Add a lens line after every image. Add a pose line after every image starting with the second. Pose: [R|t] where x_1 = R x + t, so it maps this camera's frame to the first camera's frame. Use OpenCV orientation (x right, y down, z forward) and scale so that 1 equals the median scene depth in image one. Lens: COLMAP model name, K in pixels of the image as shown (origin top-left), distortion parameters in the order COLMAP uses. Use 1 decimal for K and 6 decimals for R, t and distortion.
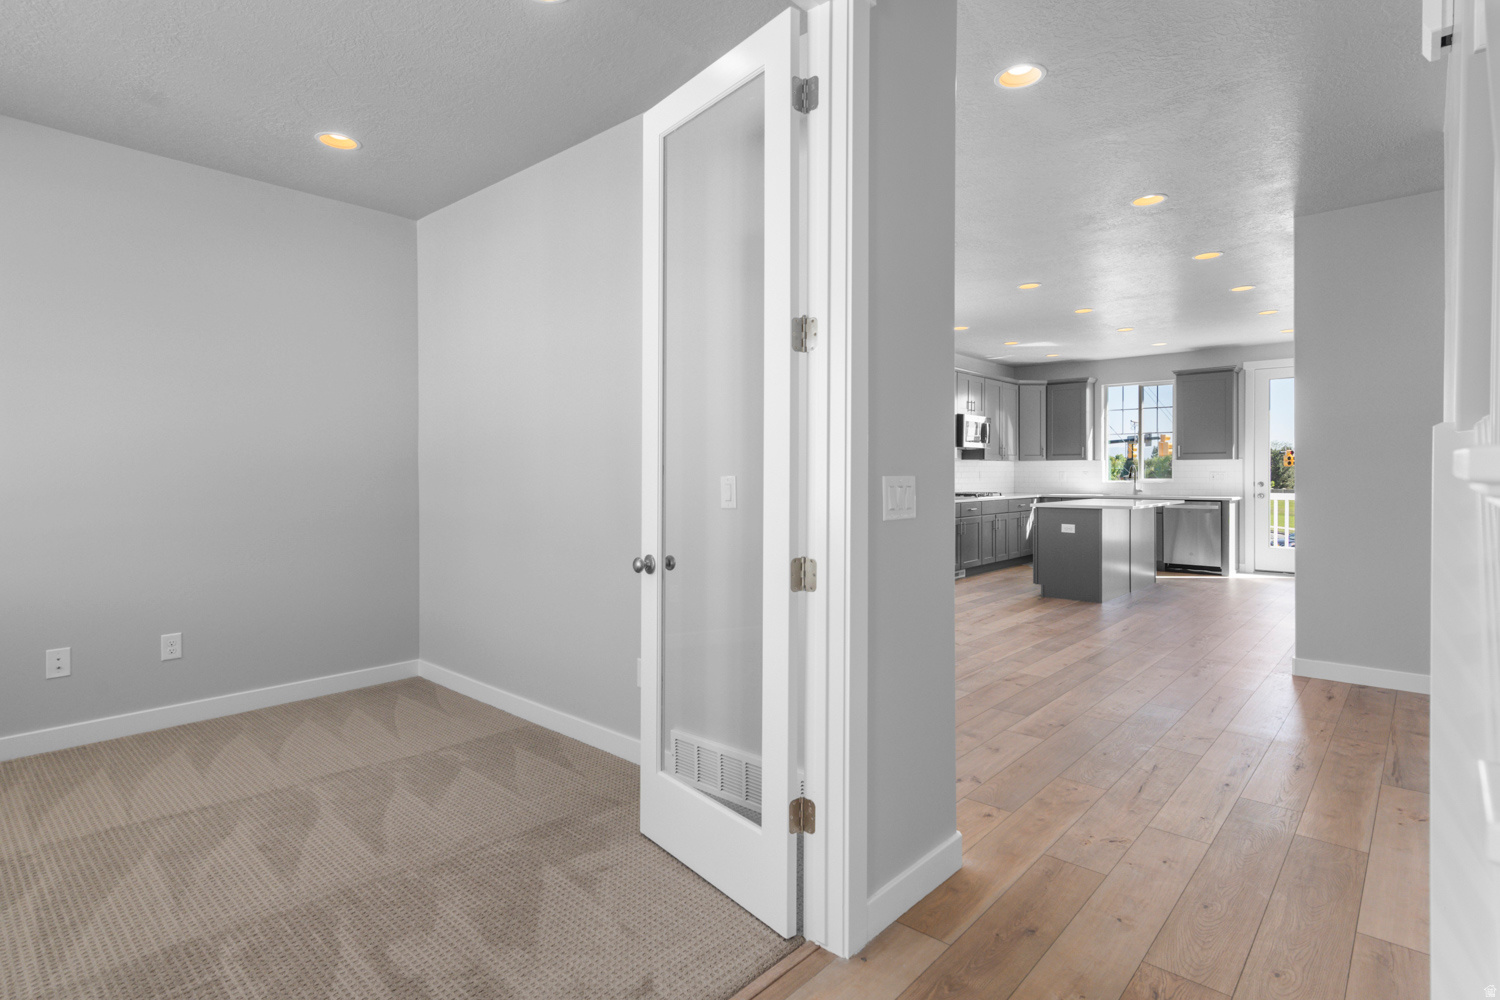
lens RADIAL K [[754.5, 0, 749.2], [0, 754.5, 477.7], [0, 0, 1]] dist [0.010764, -0.000624]
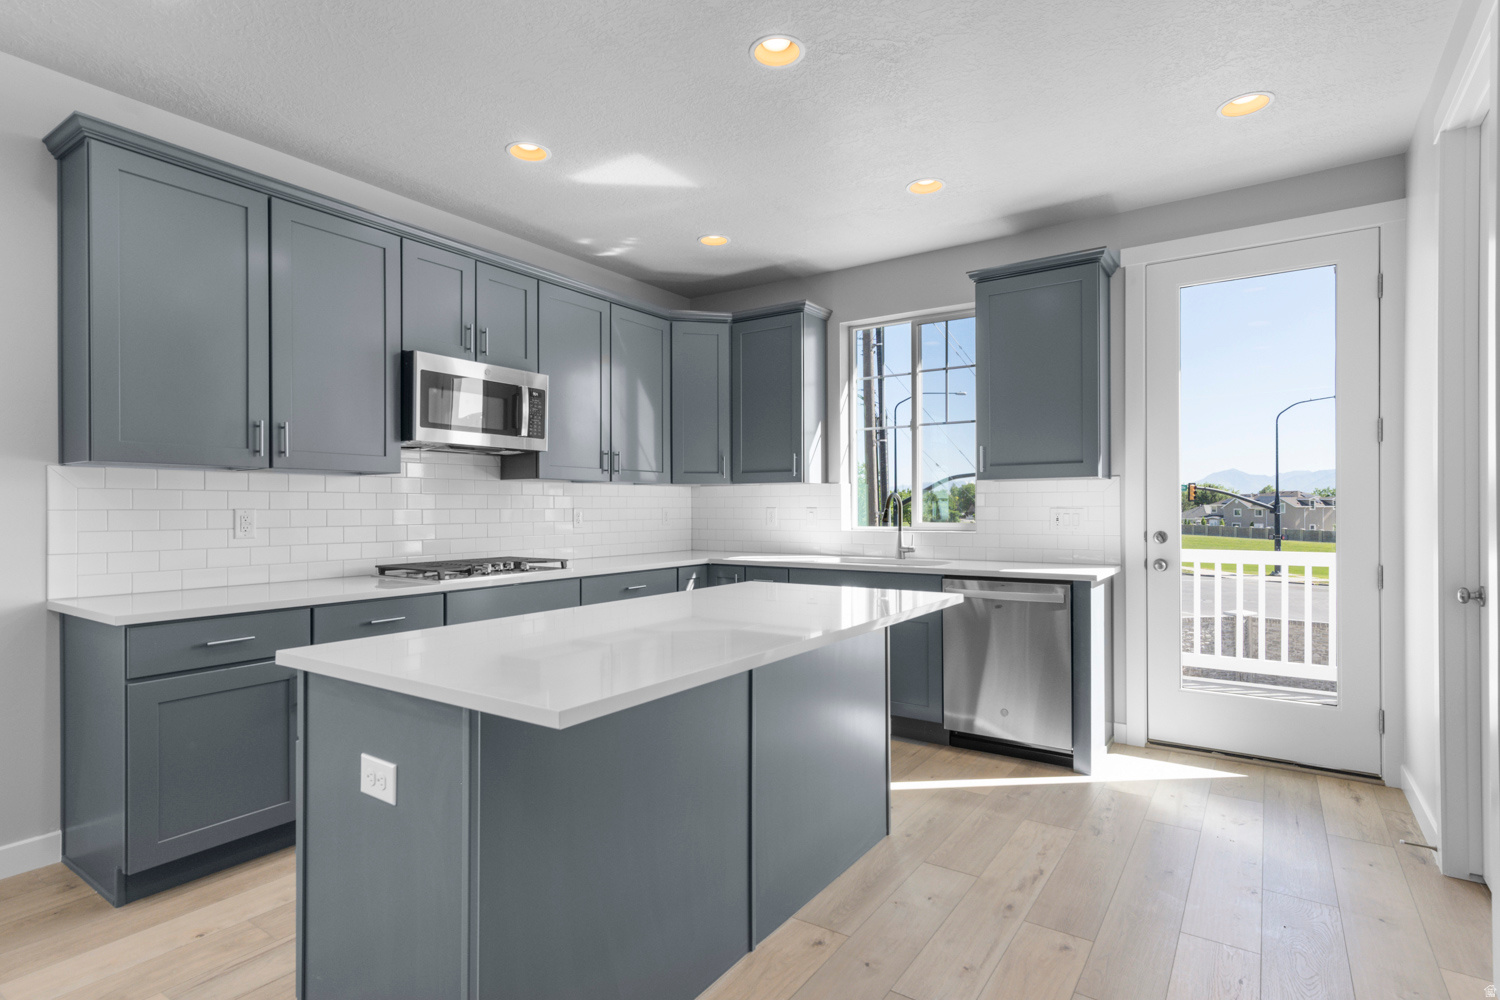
lens RADIAL K [[754.5, 0, 753.7], [0, 754.5, 504.9], [0, 0, 1]] dist [0.010764, -0.000624]
pose [[0.990570, -0.000791, 0.137003, 0.392548], [0.002302, 0.999938, -0.010873, -0.005269], [-0.136986, 0.011086, 0.990511, 0.612837]]
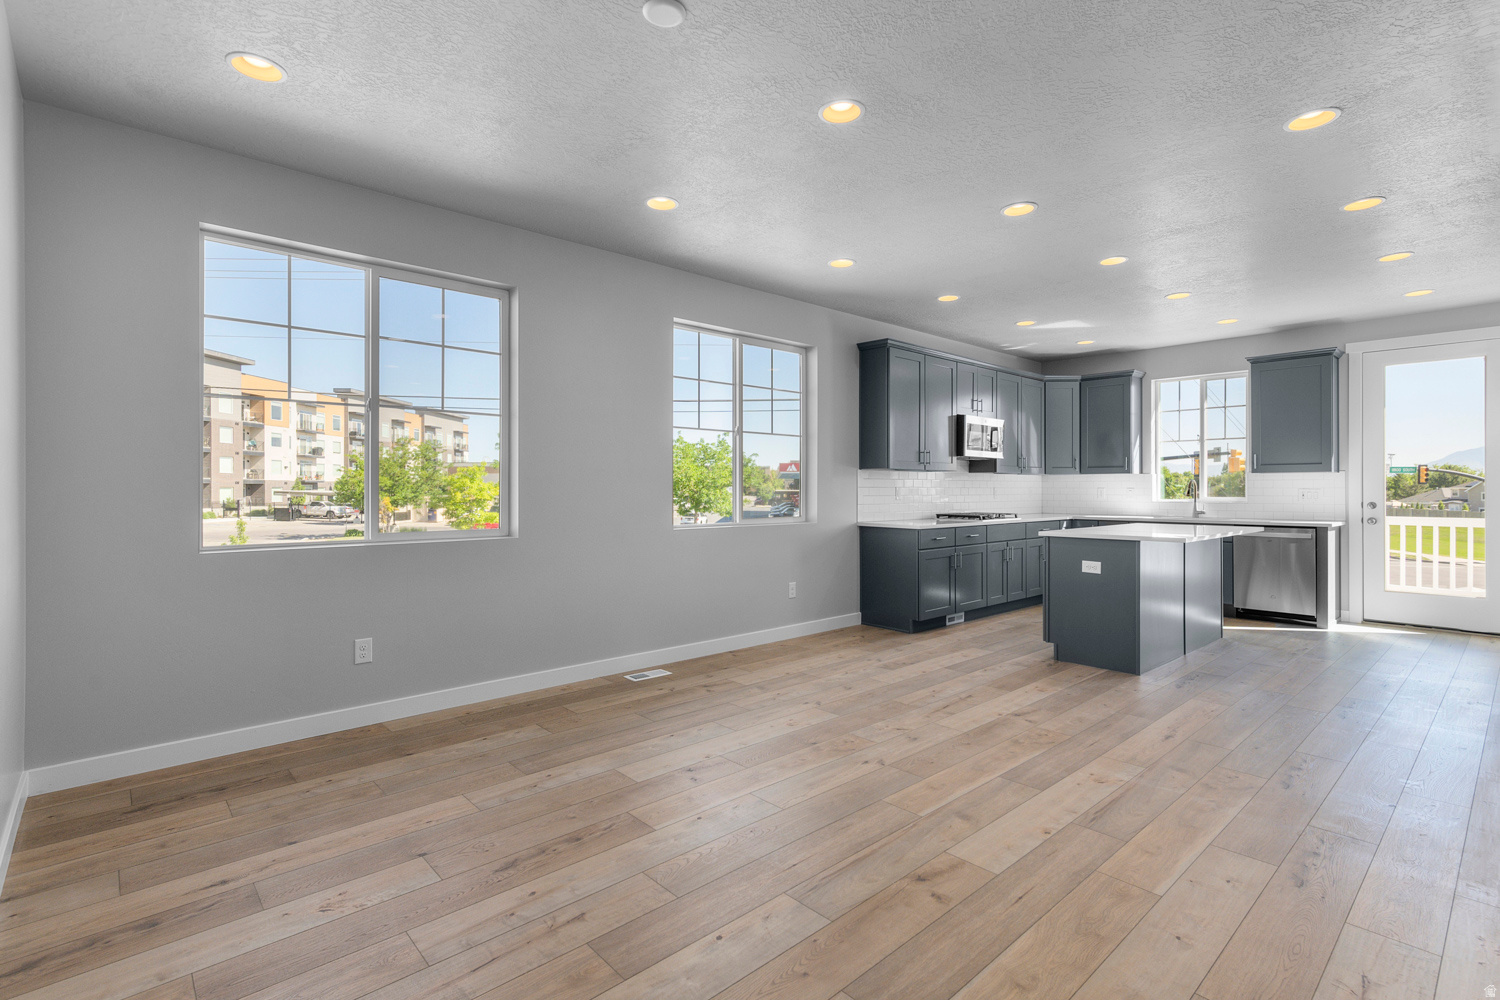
lens RADIAL K [[707.0, 0, 747.6], [0, 707.0, 485.6], [0, 0, 1]] dist [0.005099, 0.000667]
pose [[0.994892, 0.003191, -0.100892, 0.131486], [-0.004286, 0.999934, -0.010640, -0.000817], [0.100851, 0.011018, 0.994841, 0.238983]]
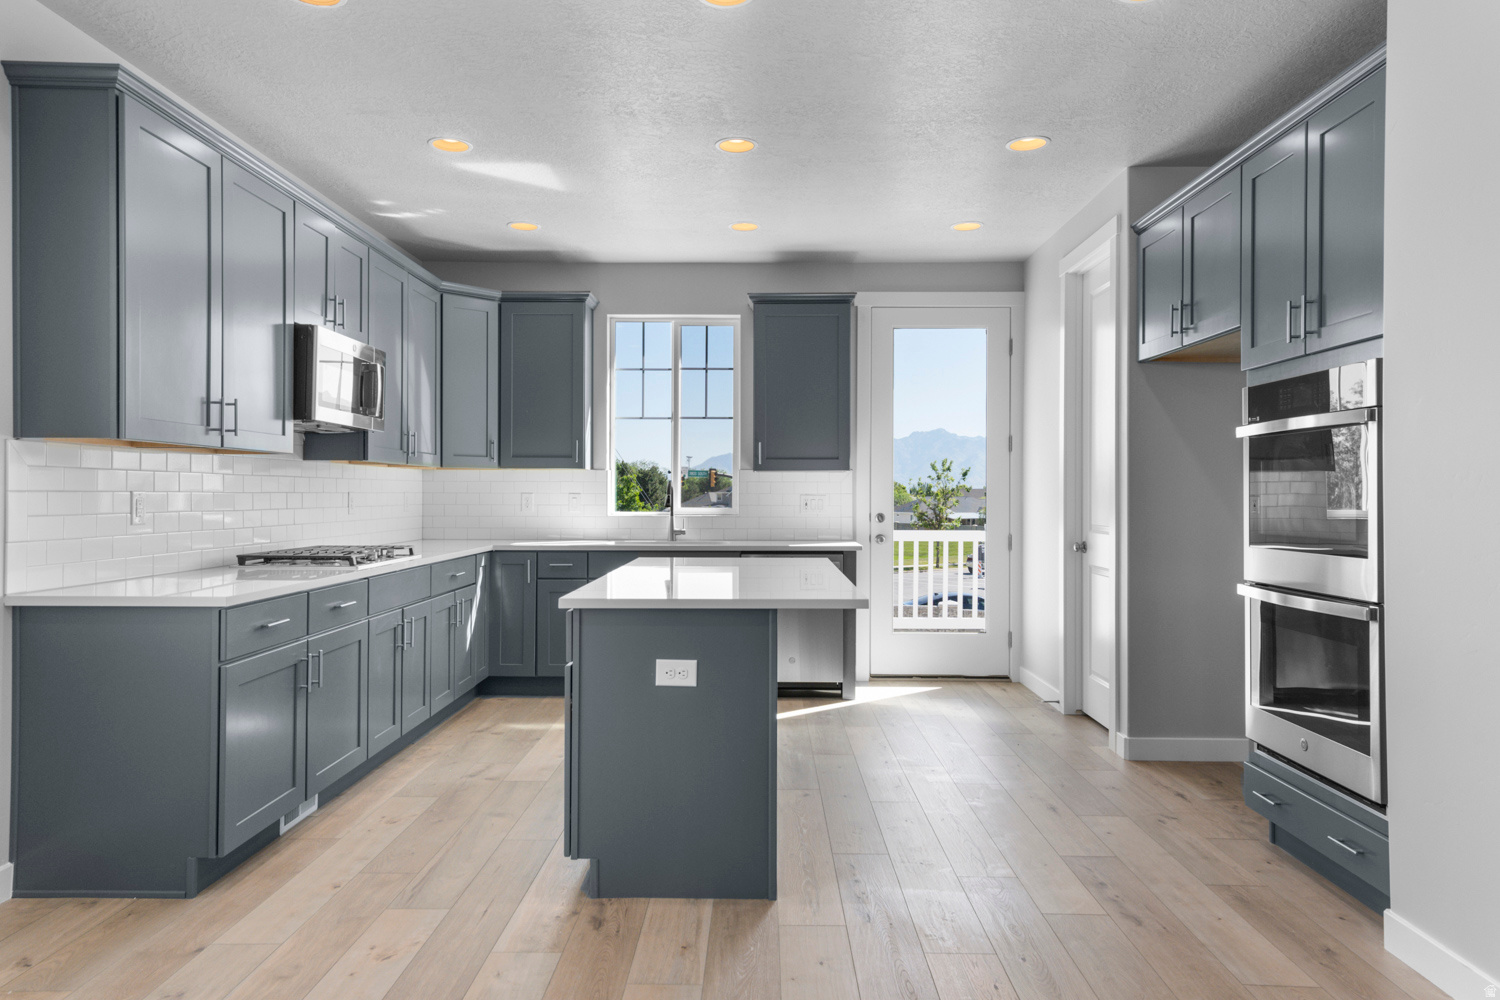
lens RADIAL K [[978.3, 0, 749.4], [0, 978.3, 486.6], [0, 0, 1]] dist [0.016569, 0.007459]
pose [[0.750212, 0.008931, 0.661137, 0.136685], [0.000584, 0.999899, -0.014170, -0.003923], [-0.661197, 0.011017, 0.750131, 0.530848]]
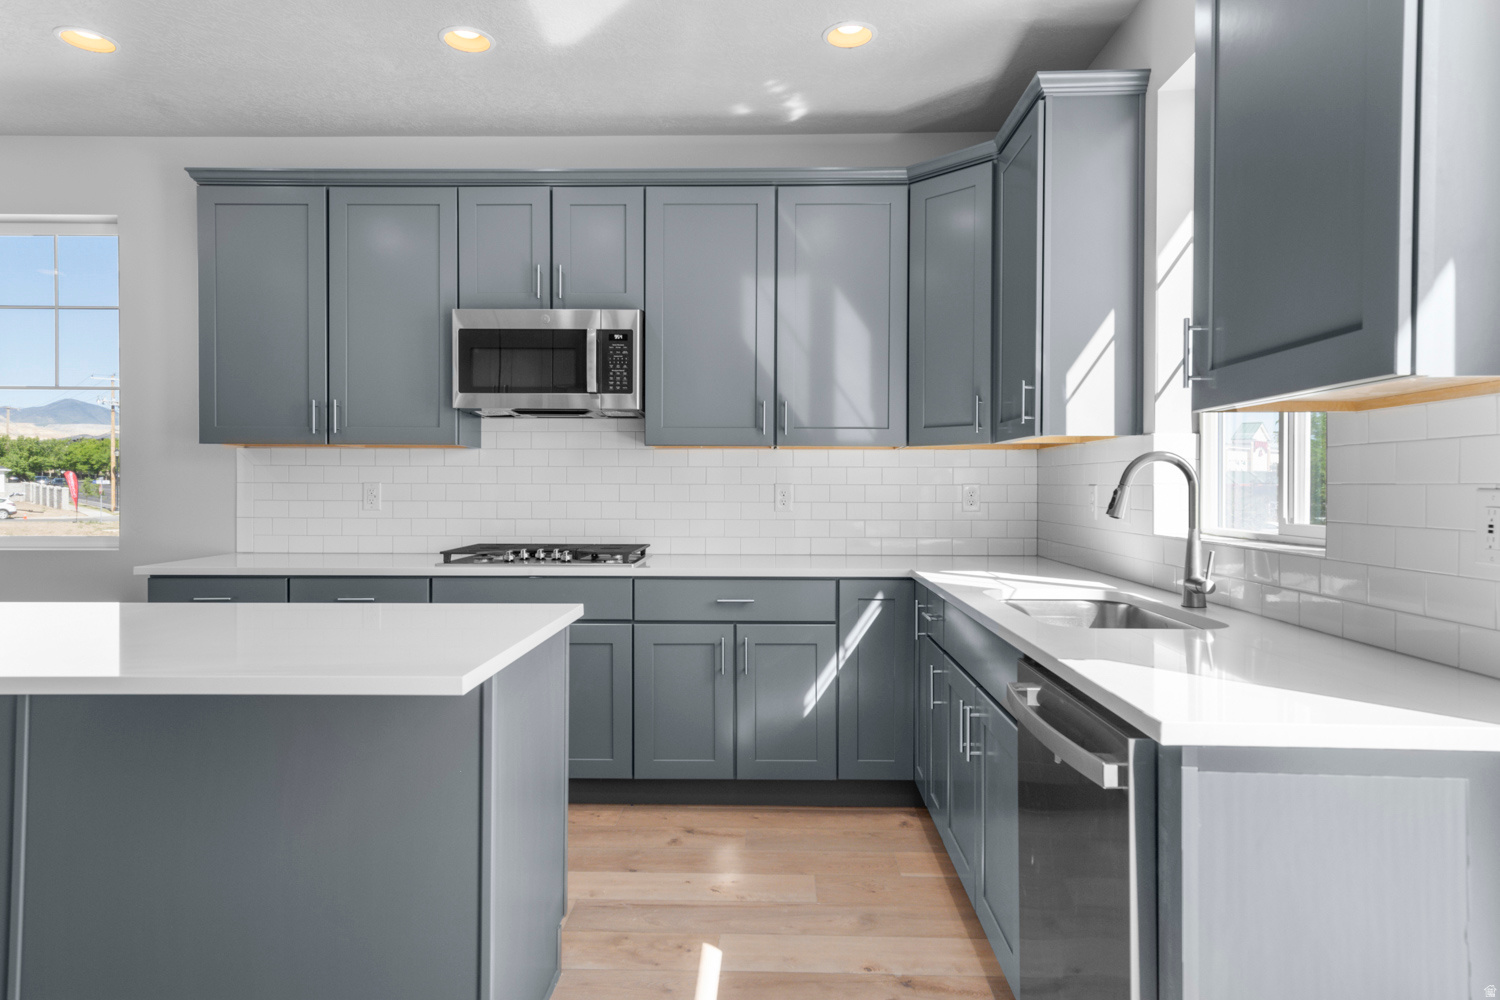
lens RADIAL K [[922.0, 0, 757.6], [0, 922.0, 489.7], [0, 0, 1]] dist [0.025054, -0.000917]
pose [[0.651510, 0.008017, -0.758598, 0.672815], [-0.009691, 0.999951, 0.002245, -0.007106], [0.758578, 0.005889, 0.651556, 0.831413]]
